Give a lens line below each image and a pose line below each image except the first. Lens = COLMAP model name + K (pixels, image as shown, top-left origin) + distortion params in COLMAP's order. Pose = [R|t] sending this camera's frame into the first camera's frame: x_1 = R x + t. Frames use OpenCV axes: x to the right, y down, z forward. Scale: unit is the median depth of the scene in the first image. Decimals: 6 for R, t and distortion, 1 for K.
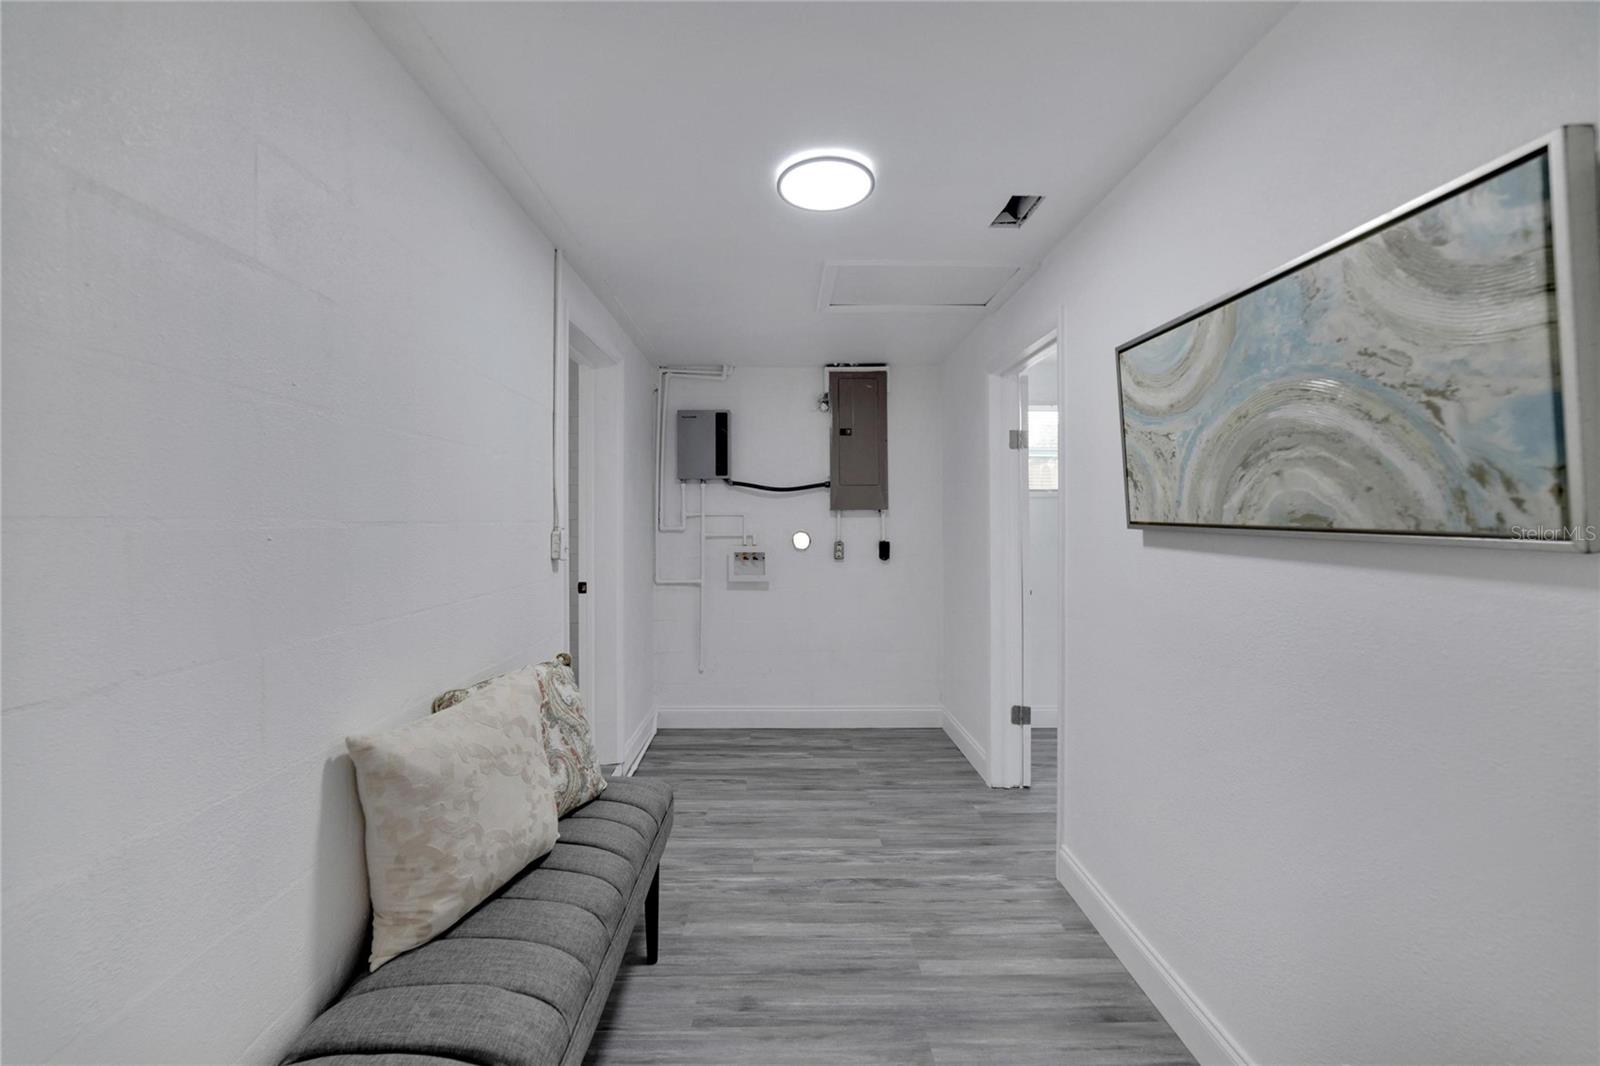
lens RADIAL K [[659.7, 0, 796.5], [0, 659.7, 529.3], [0, 0, 1]] dist [-0.001897, 0.000041]
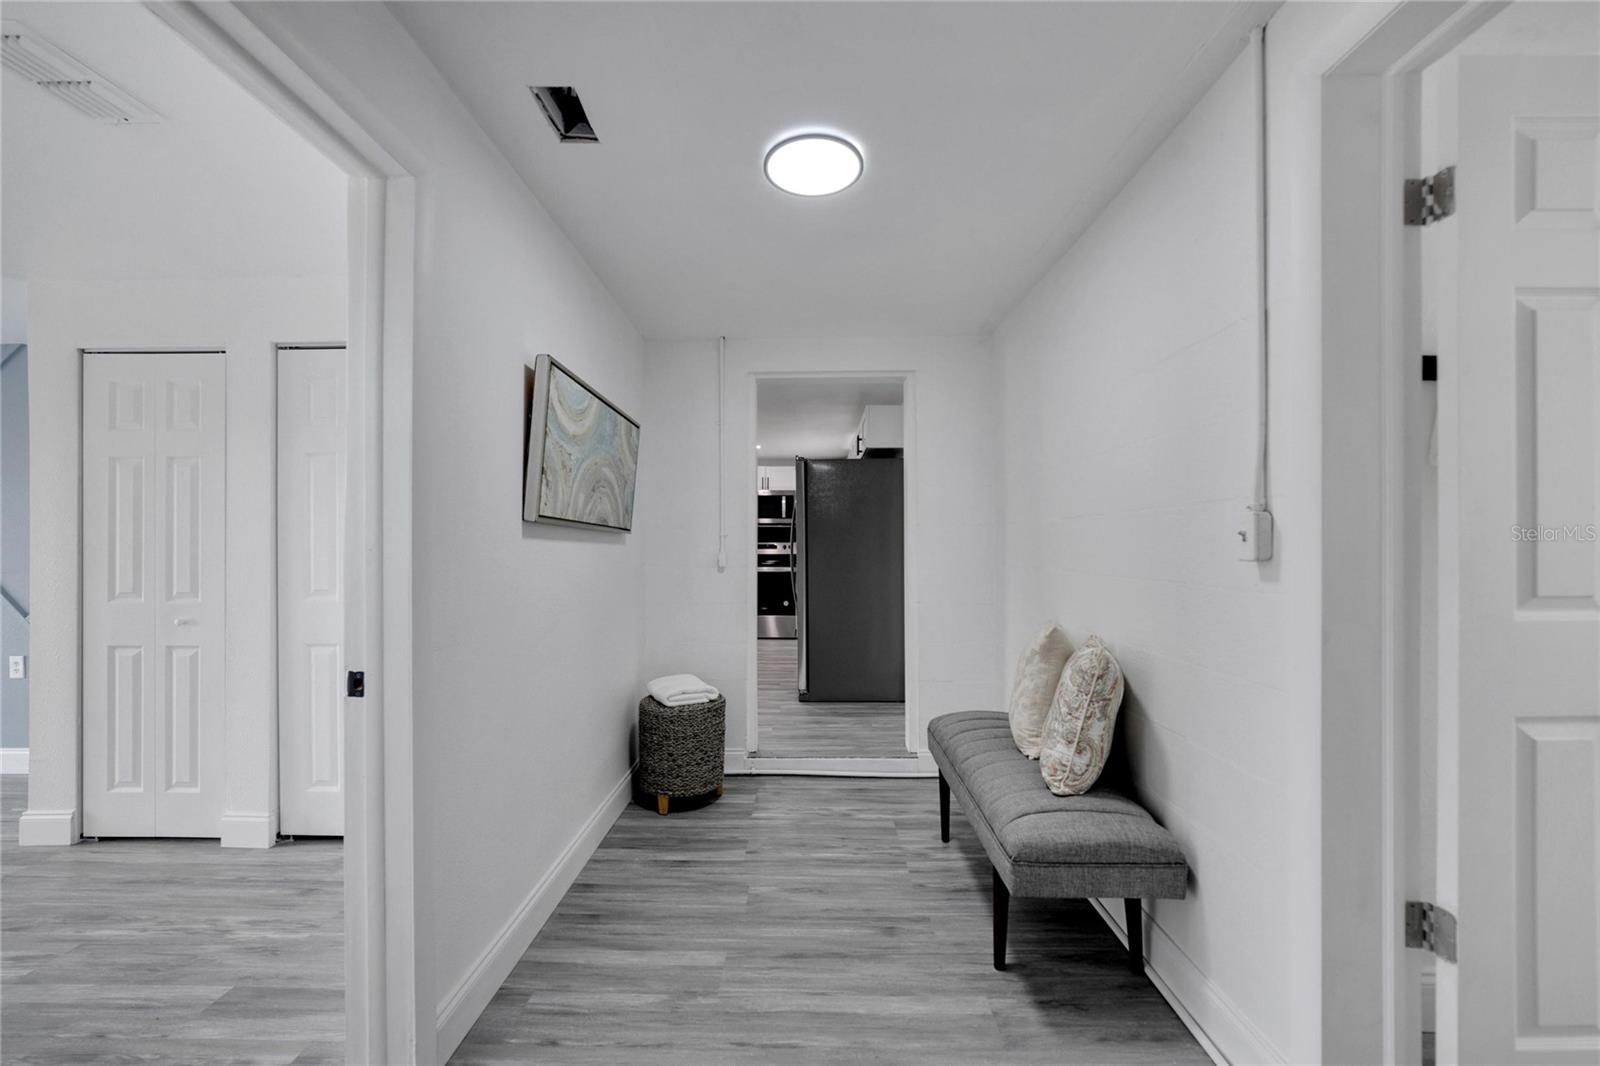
lens RADIAL K [[659.7, 0, 798.5], [0, 659.7, 540.2], [0, 0, 1]] dist [-0.001897, 0.000041]
pose [[-0.999274, 0.005965, 0.037621, 0.033921], [0.005967, 0.999982, -0.000045, 0.030981], [-0.037621, 0.000179, -0.999292, 1.969839]]
